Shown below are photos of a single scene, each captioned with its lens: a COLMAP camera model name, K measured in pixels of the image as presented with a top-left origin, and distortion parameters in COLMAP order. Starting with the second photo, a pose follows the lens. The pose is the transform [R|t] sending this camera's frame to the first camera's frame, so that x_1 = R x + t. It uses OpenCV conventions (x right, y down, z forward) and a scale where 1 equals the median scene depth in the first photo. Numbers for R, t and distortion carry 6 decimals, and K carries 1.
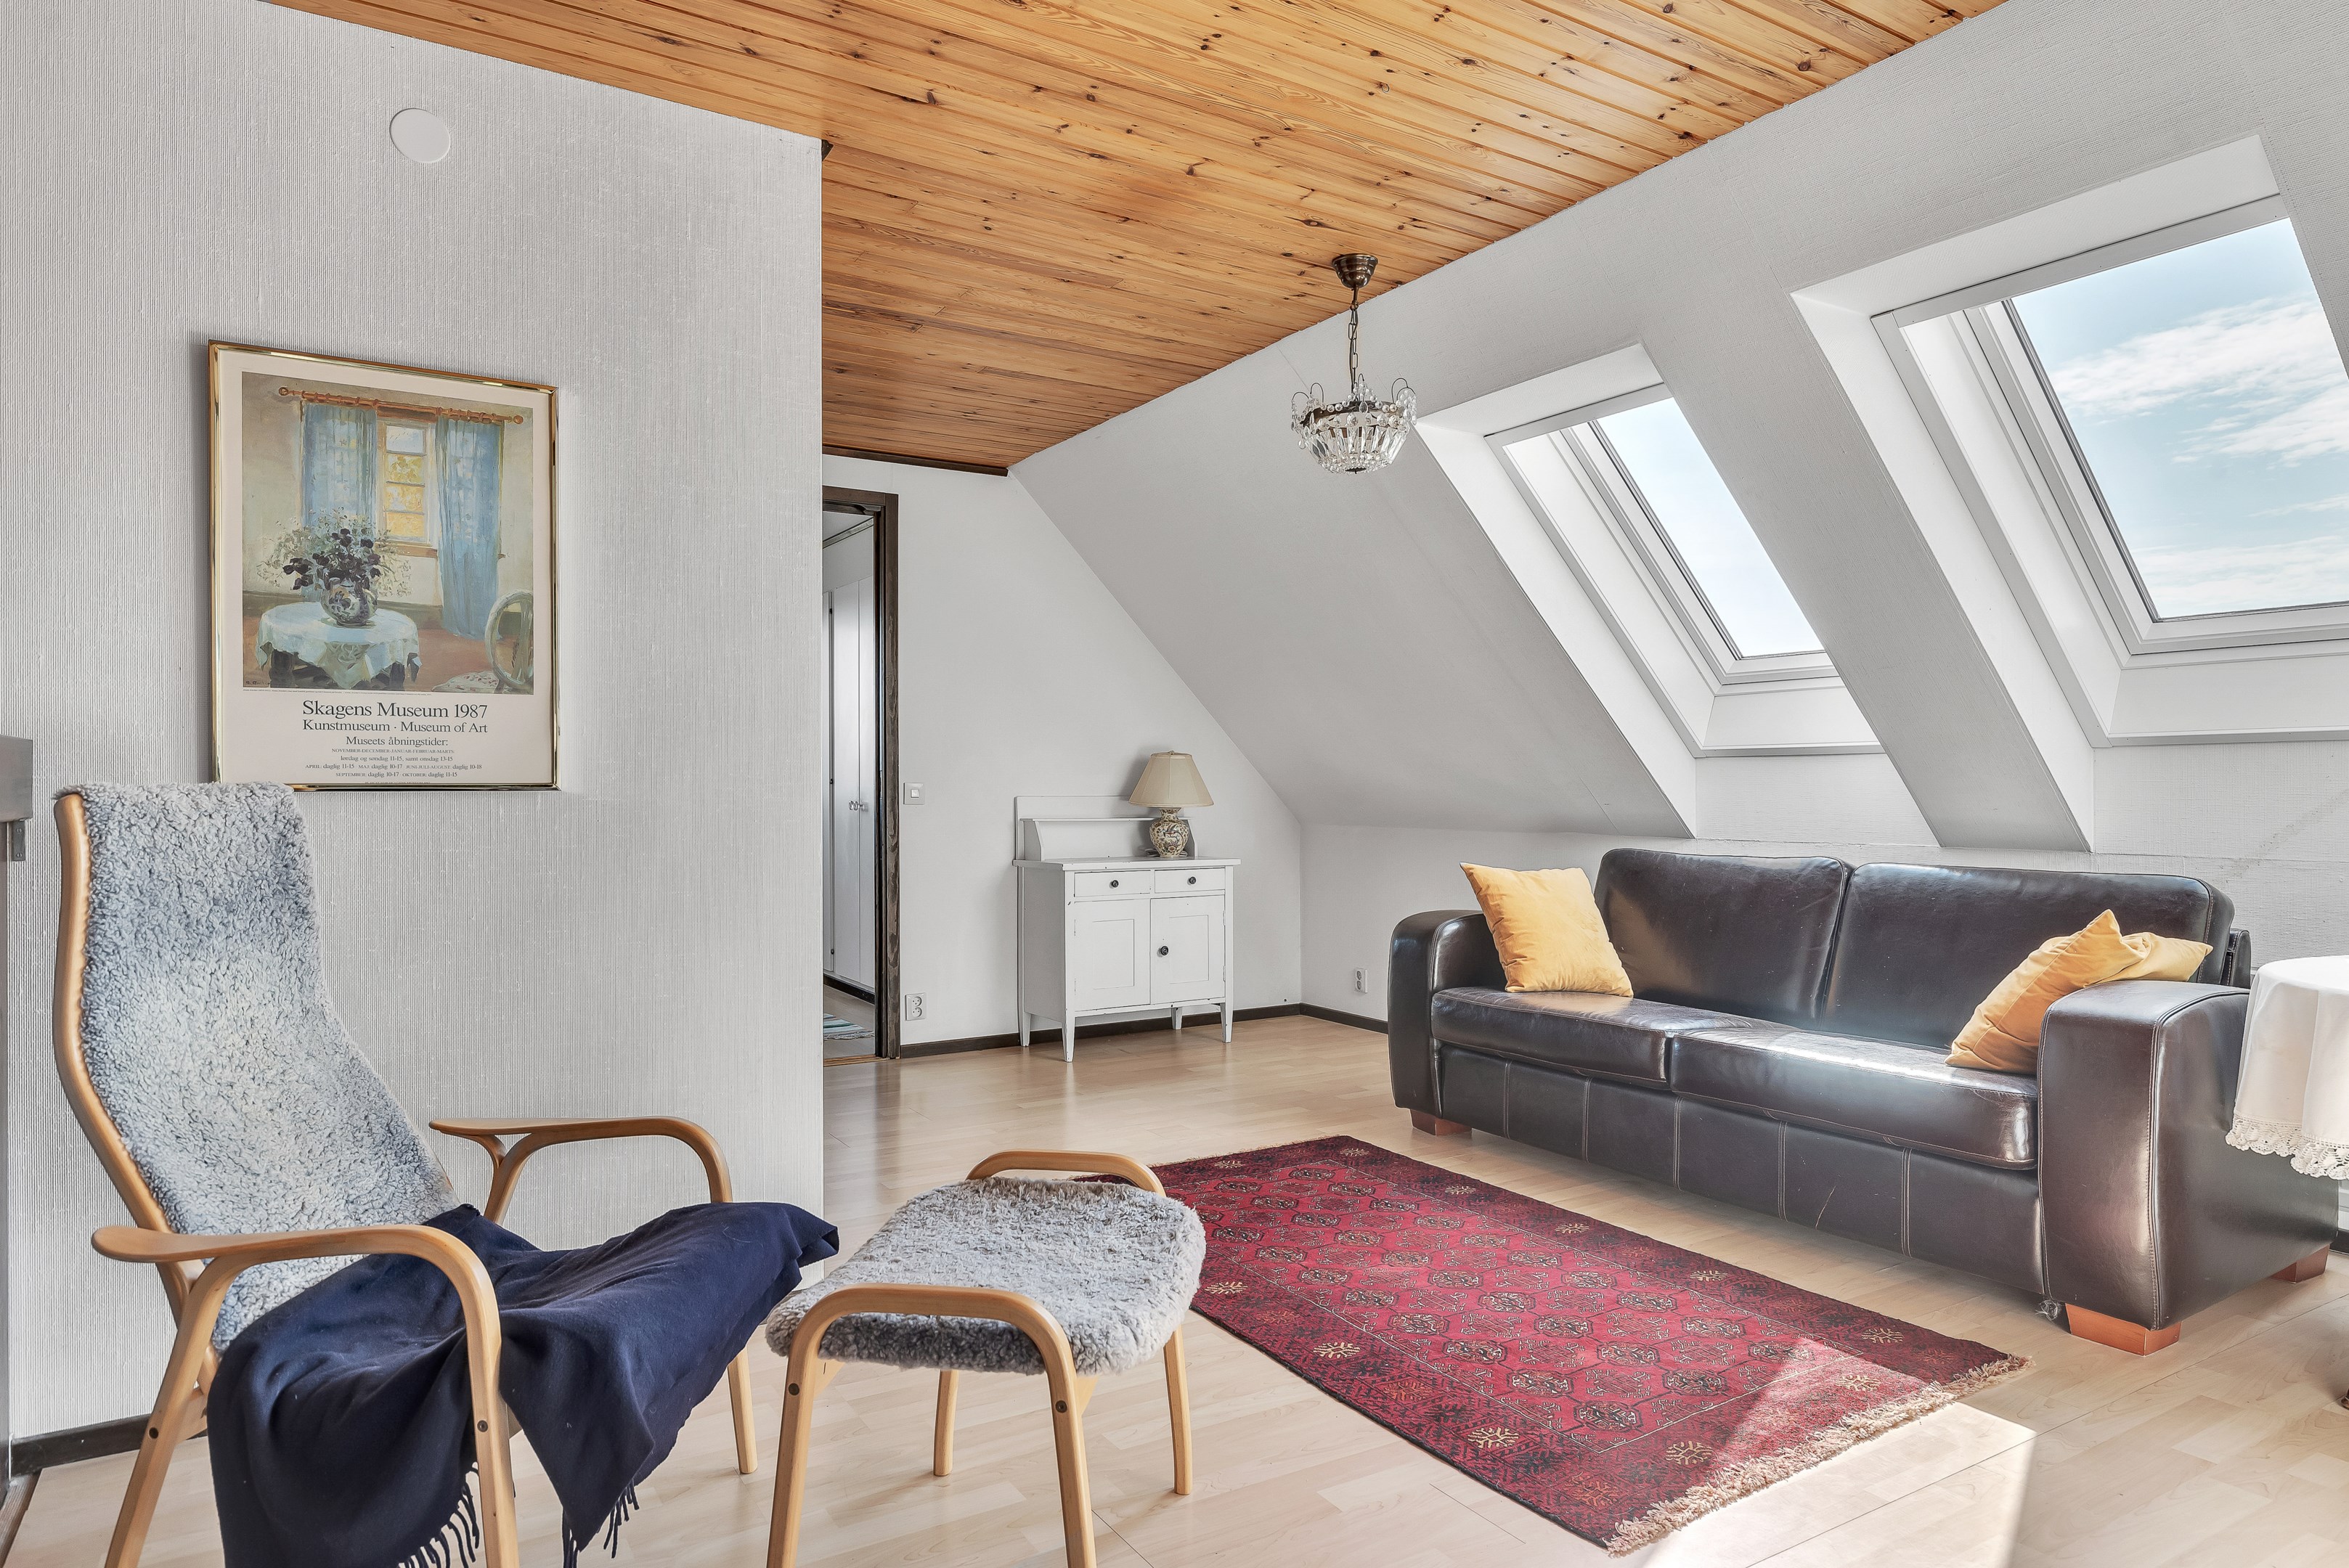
lens RADIAL K [[1427.3, 0, 1191.6], [0, 1427.3, 793.4], [0, 0, 1]] dist [-0.001219, 0.000159]
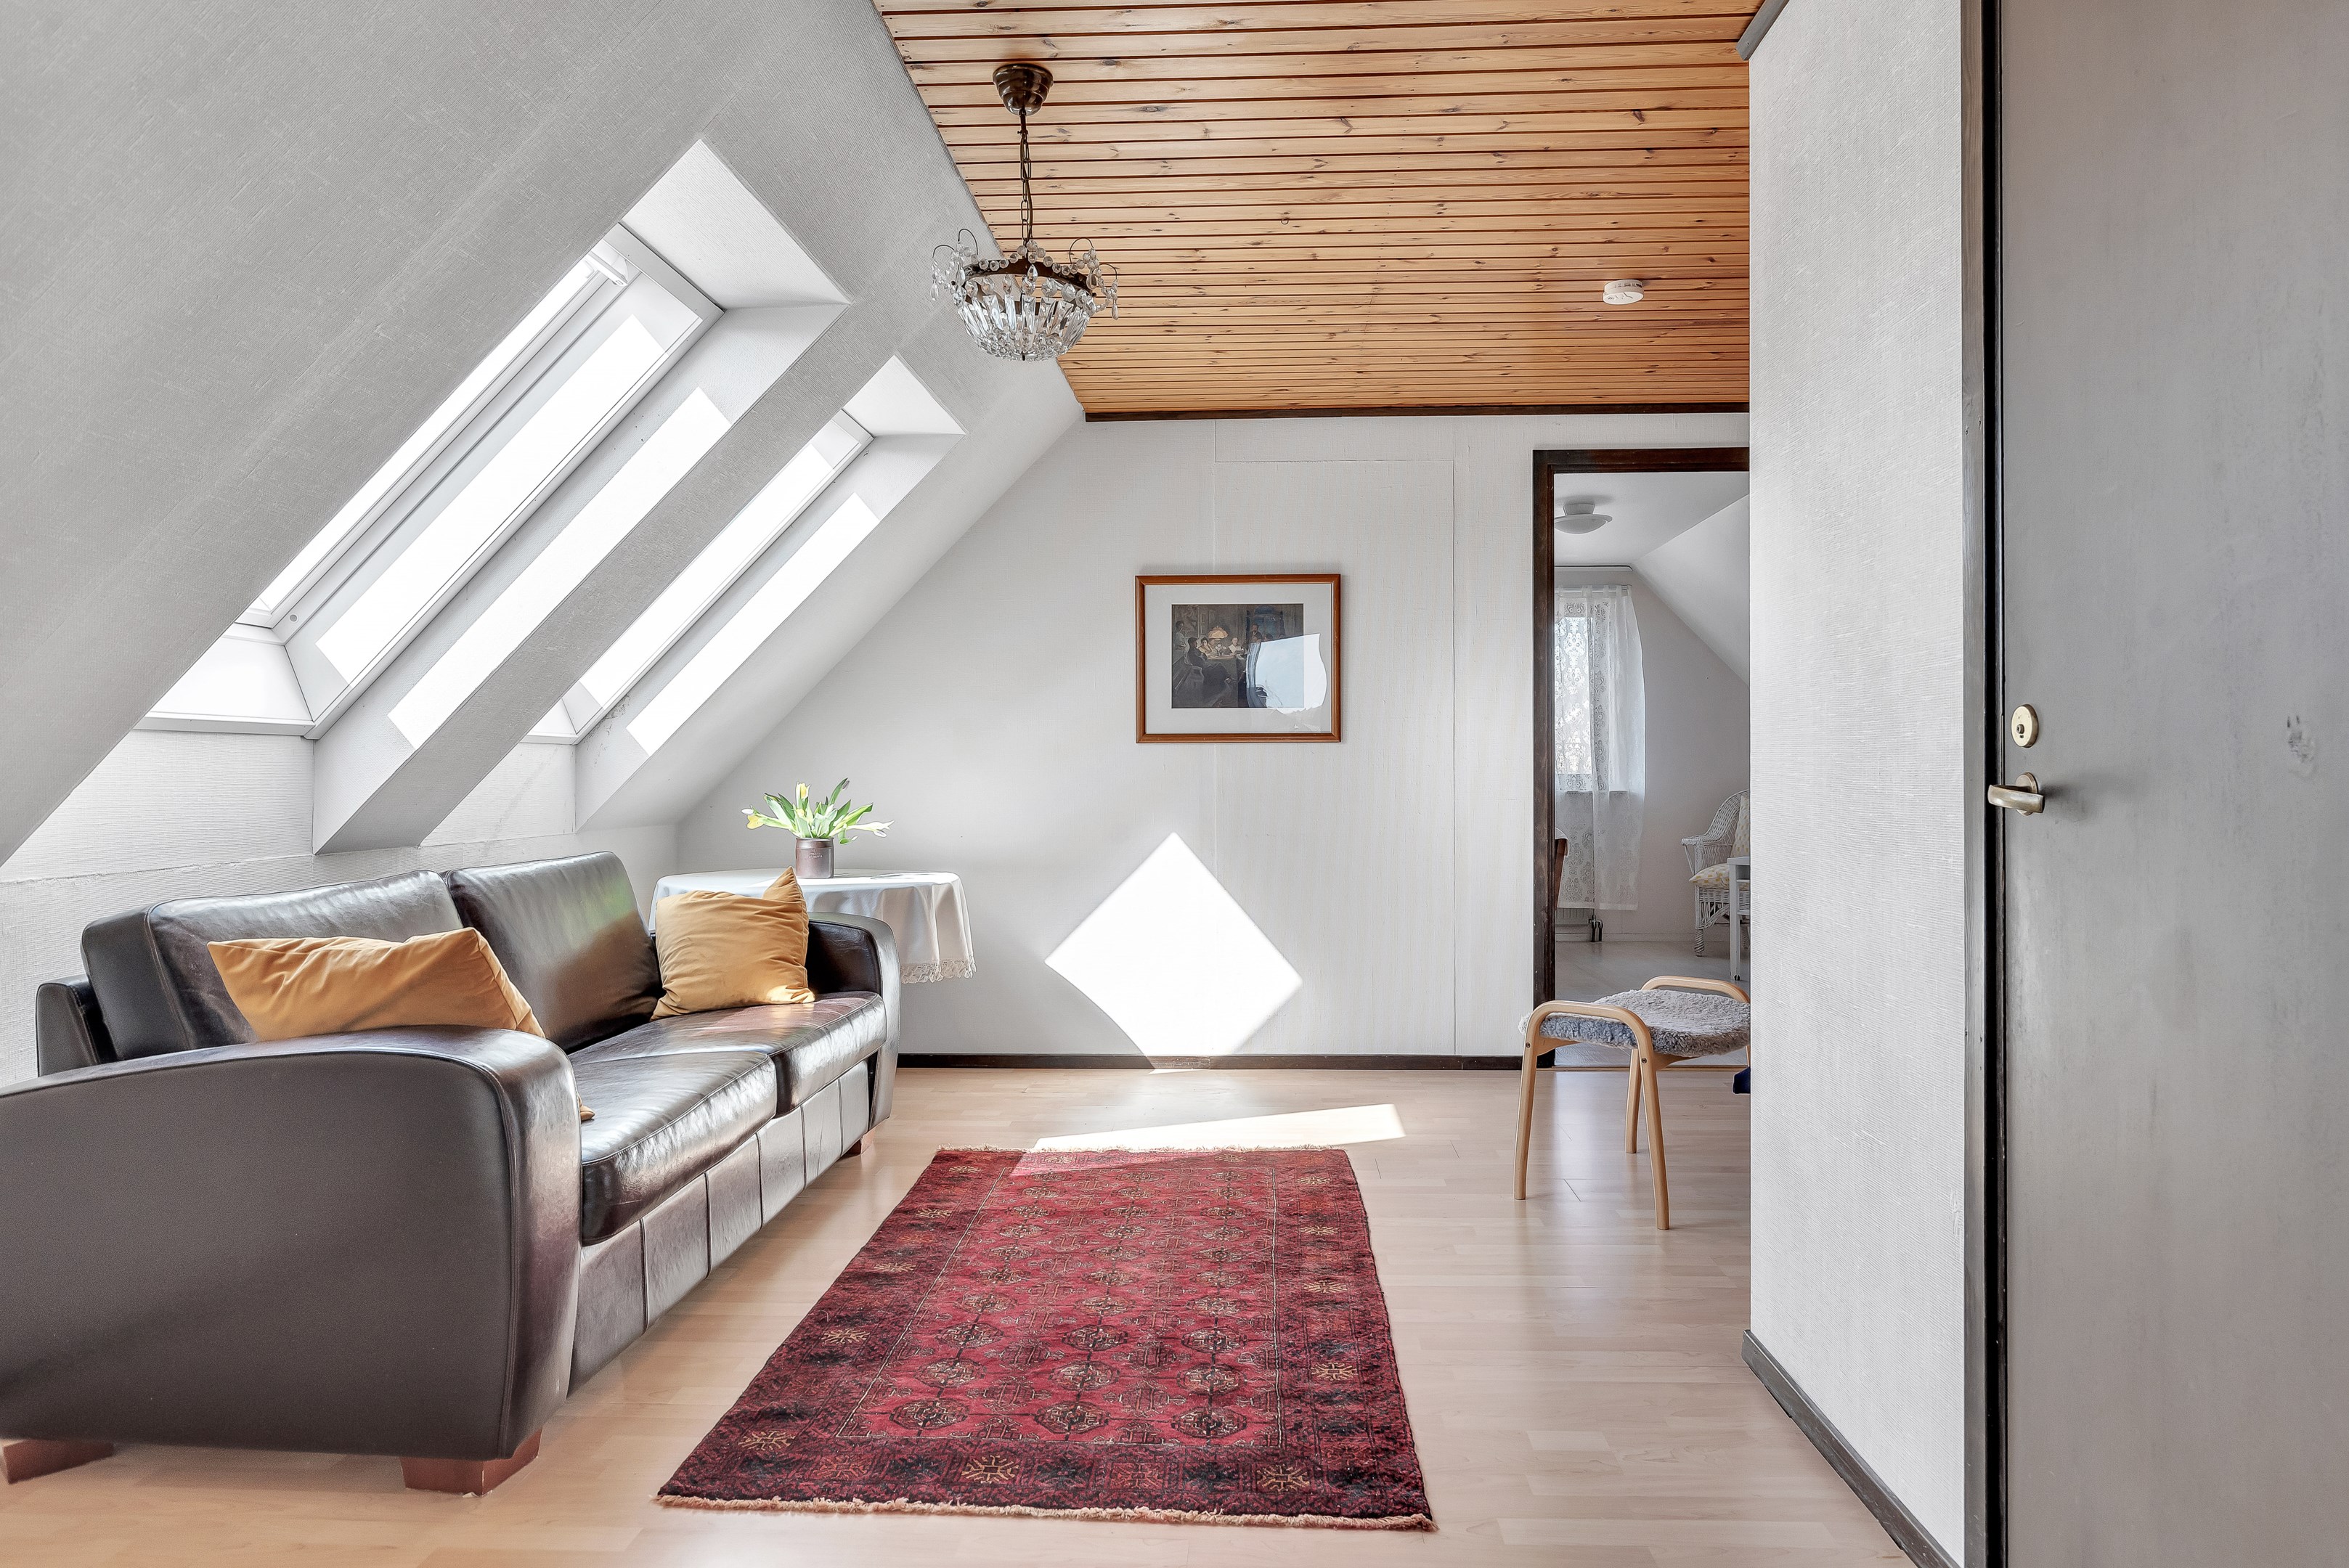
lens RADIAL K [[1427.3, 0, 1191.6], [0, 1427.3, 793.4], [0, 0, 1]] dist [-0.001219, 0.000159]
pose [[-0.814723, -0.001710, 0.579848, -0.515433], [0.014841, 0.999607, 0.023800, -0.018403], [-0.579661, 0.027996, -0.814377, 2.029031]]
